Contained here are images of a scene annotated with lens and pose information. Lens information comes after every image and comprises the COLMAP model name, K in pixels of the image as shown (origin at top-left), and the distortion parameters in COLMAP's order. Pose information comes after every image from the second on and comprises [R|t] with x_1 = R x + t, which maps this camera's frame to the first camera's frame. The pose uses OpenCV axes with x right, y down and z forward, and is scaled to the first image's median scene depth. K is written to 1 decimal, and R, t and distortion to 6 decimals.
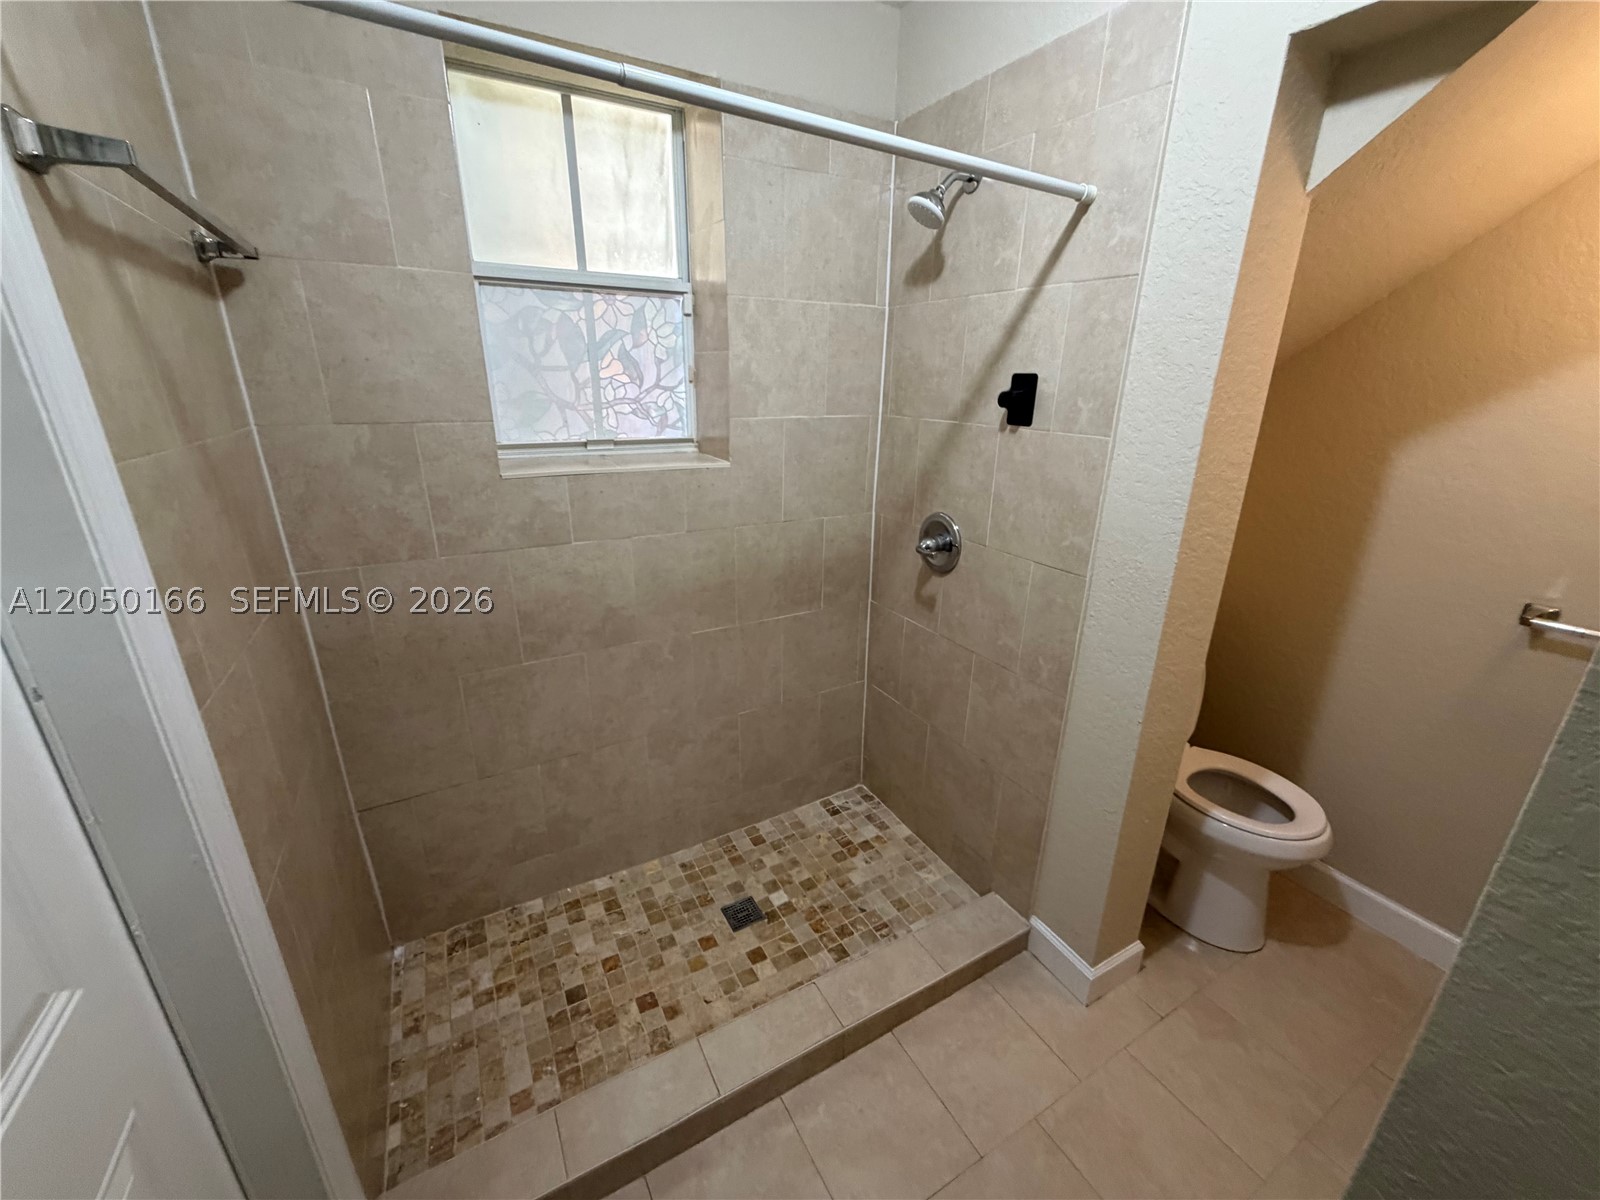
lens RADIAL K [[644.3, 0, 789.1], [0, 644.3, 603.5], [0, 0, 1]] dist [-0.000006, 0.000181]
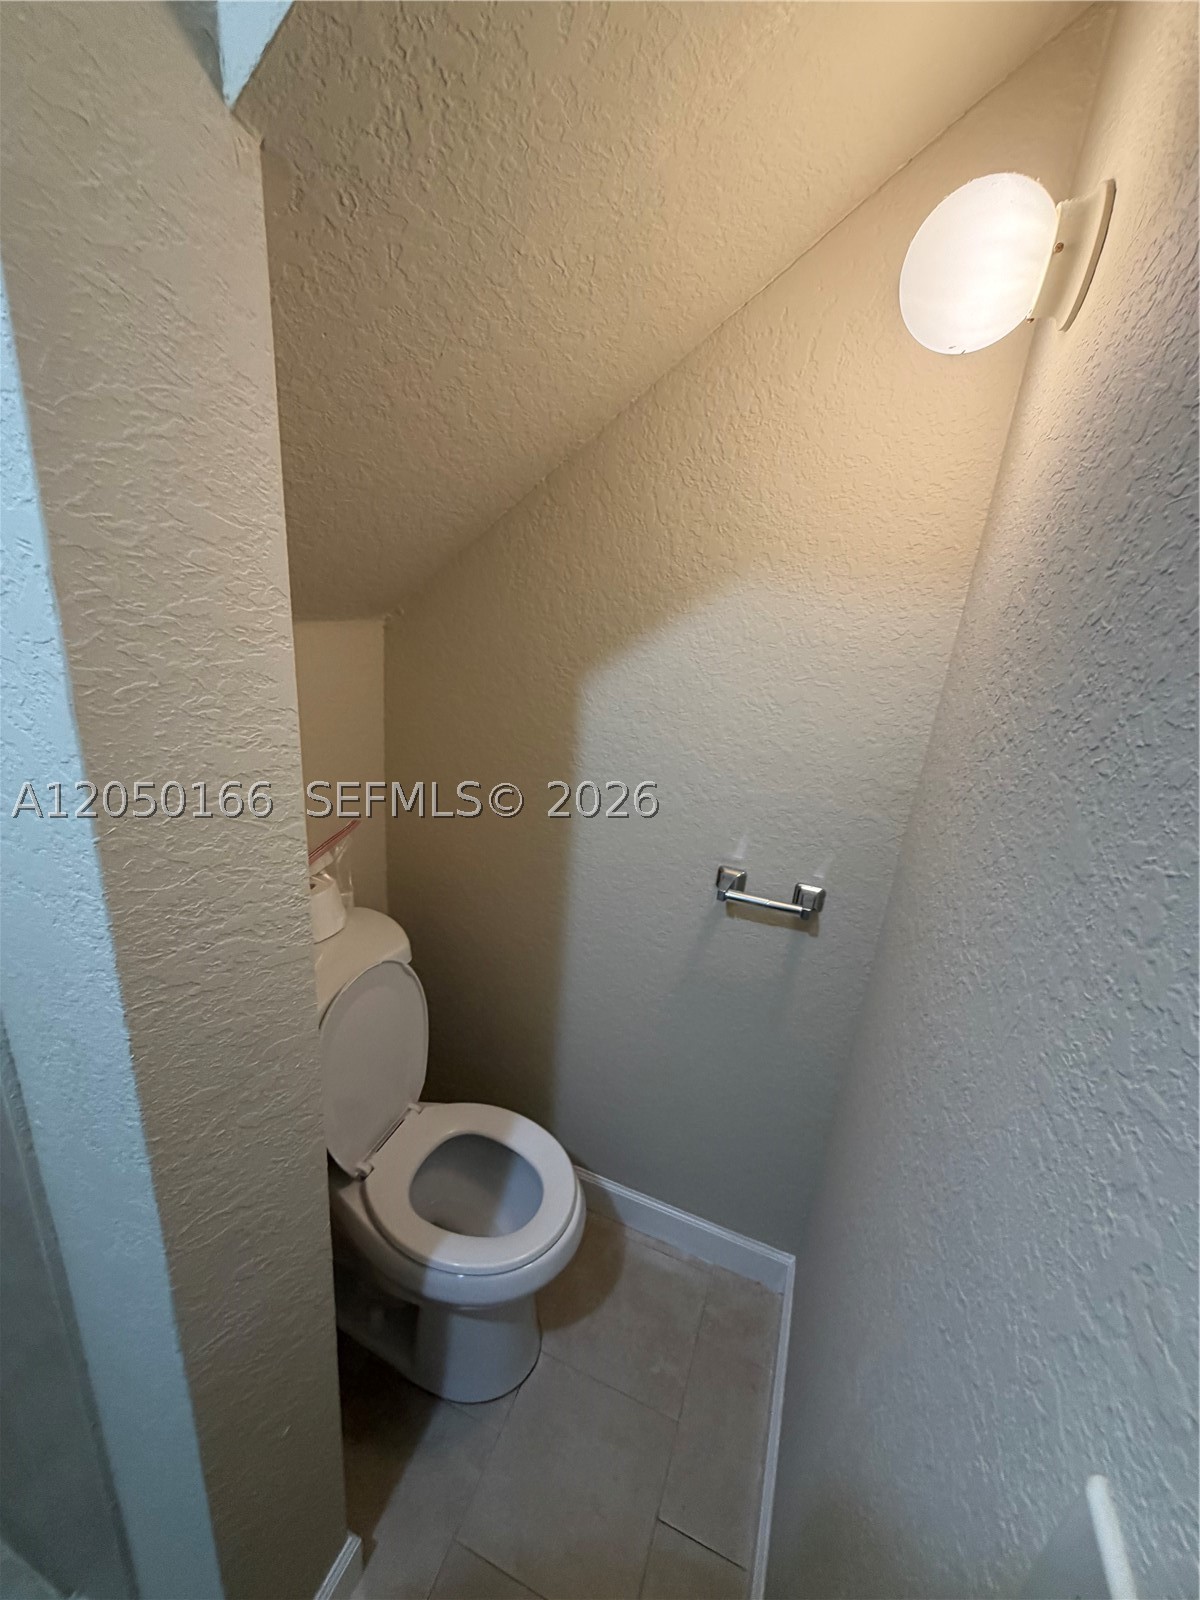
lens RADIAL K [[644.3, 0, 600.0], [0, 644.3, 800.0], [0, 0, 1]] dist [-0.000006, 0.000181]
pose [[0.779617, -0.134818, 0.611573, 0.437201], [0.129286, 0.990165, 0.053466, -0.131558], [-0.612766, 0.037384, 0.789380, 0.359034]]
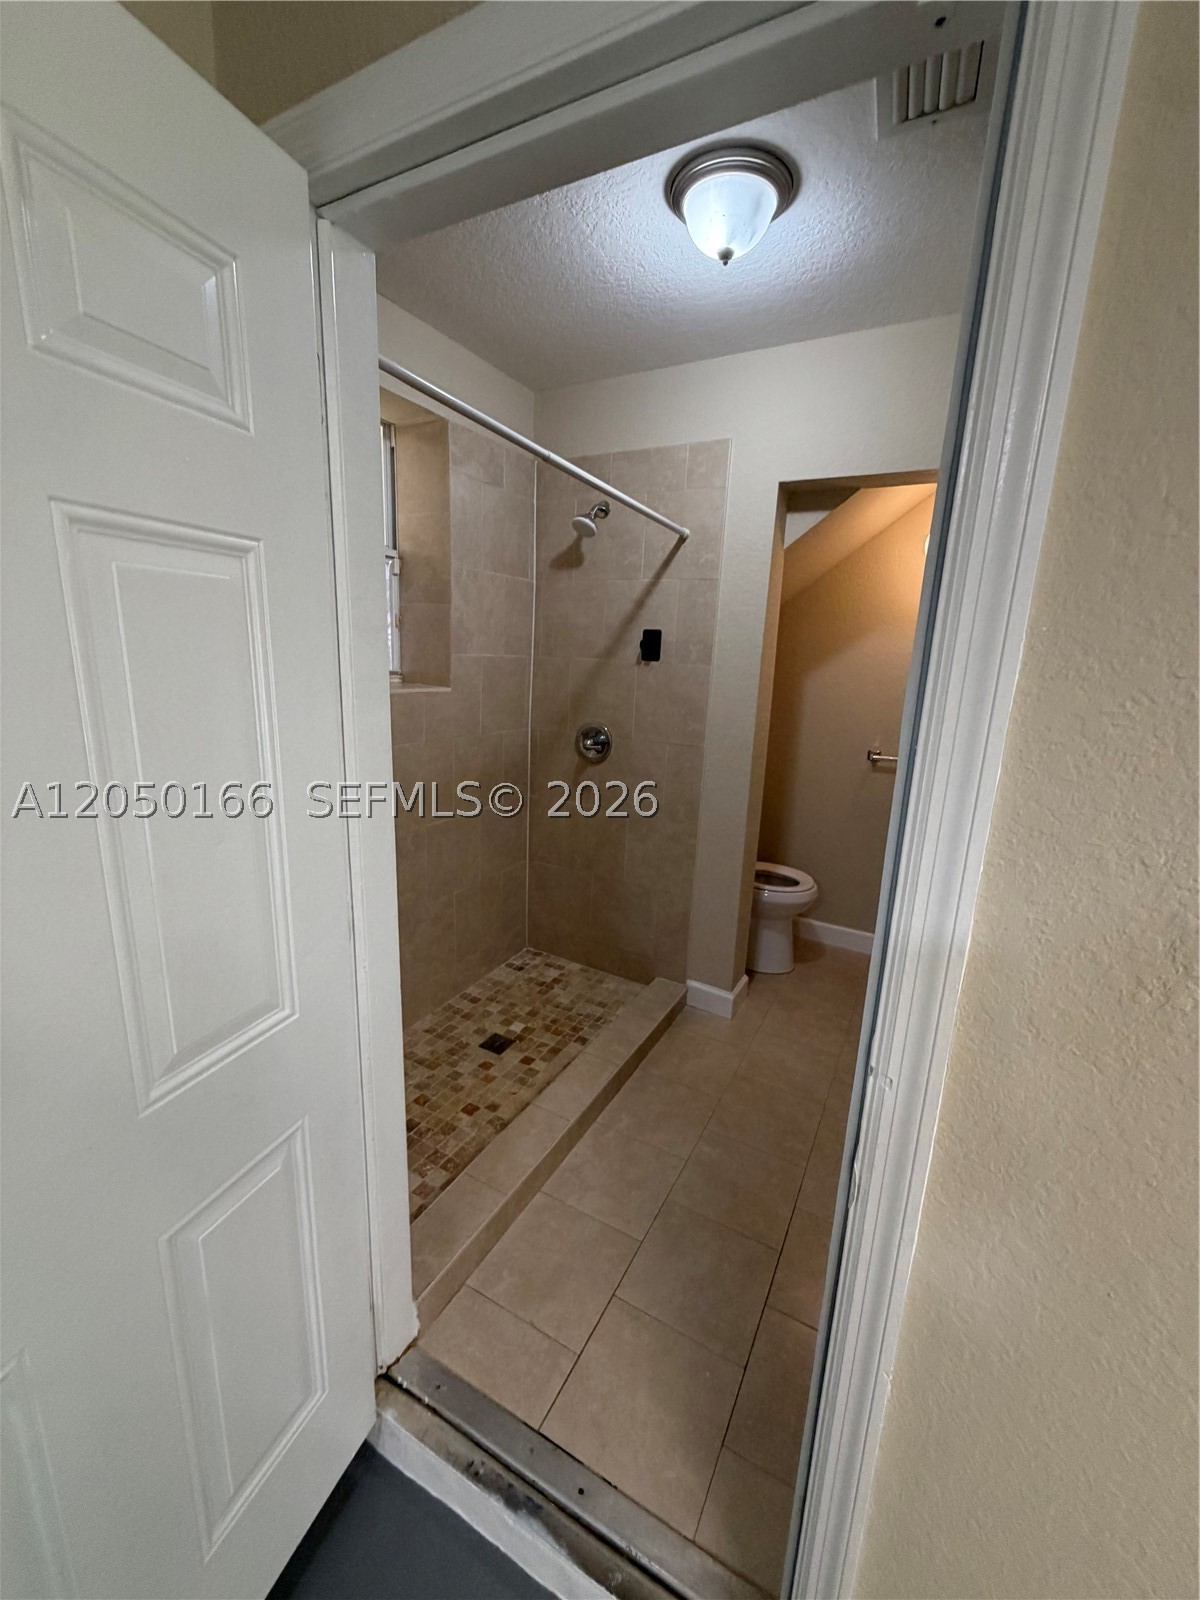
lens RADIAL K [[644.3, 0, 600.0], [0, 644.3, 800.0], [0, 0, 1]] dist [-0.000006, 0.000181]
pose [[0.848030, -0.094306, 0.521490, -0.543019], [0.144364, 0.987933, -0.056104, 0.122395], [-0.509907, 0.122862, 0.851411, -0.234547]]
